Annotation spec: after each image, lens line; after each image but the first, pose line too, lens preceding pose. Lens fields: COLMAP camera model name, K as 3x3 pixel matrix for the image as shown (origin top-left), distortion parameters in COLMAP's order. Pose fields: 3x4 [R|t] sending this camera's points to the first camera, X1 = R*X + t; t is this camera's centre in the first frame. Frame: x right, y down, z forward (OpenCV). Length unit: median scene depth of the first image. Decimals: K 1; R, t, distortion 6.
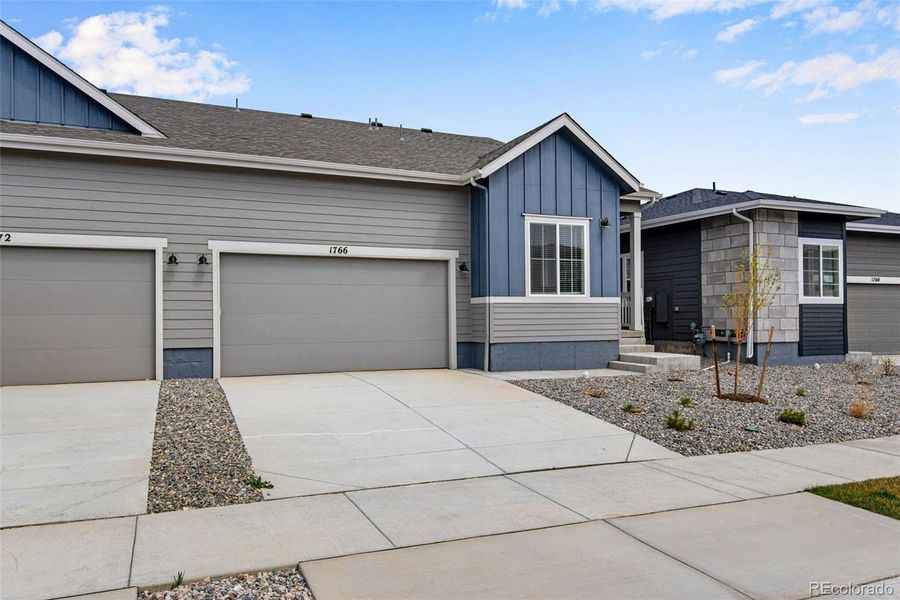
lens RADIAL K [[638.4, 0, 470.9], [0, 638.4, 302.3], [0, 0, 1]] dist [0.017629, -0.003066]
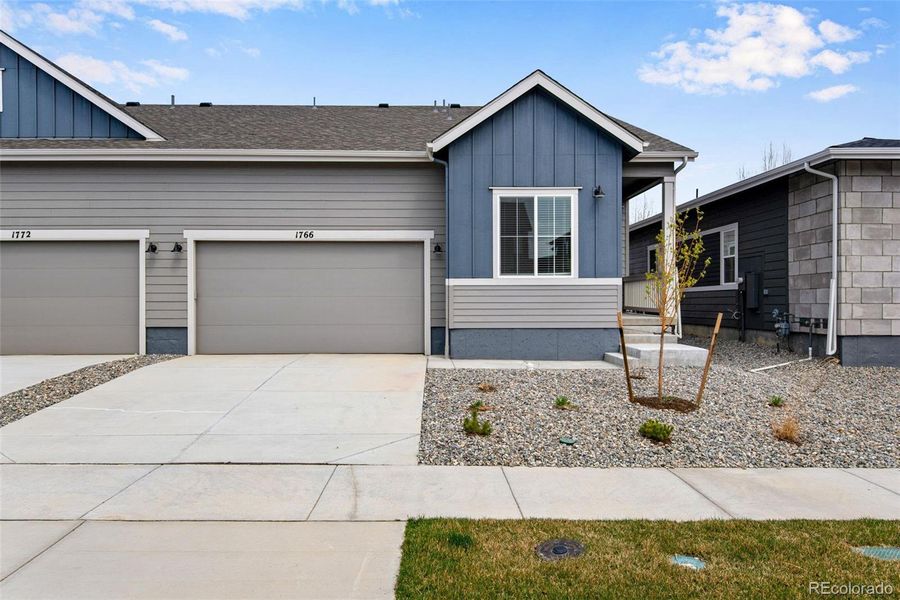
lens RADIAL K [[638.4, 0, 470.9], [0, 638.4, 302.3], [0, 0, 1]] dist [0.017629, -0.003066]
pose [[0.923246, 0.004421, -0.384184, 0.402275], [0.004776, 0.999724, 0.022984, 0.004097], [0.384180, -0.023055, 0.922970, 0.141468]]
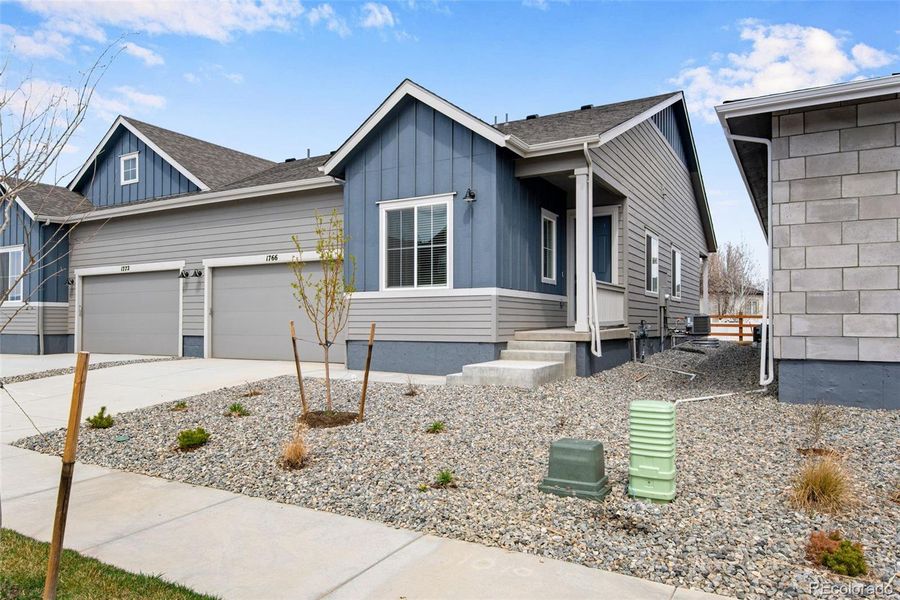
lens RADIAL K [[638.4, 0, 470.9], [0, 638.4, 302.3], [0, 0, 1]] dist [0.017629, -0.003066]
pose [[0.583324, -0.021357, -0.811958, 0.901287], [0.014109, 0.999770, -0.016161, 0.023609], [0.812117, -0.002029, 0.583491, 0.560885]]
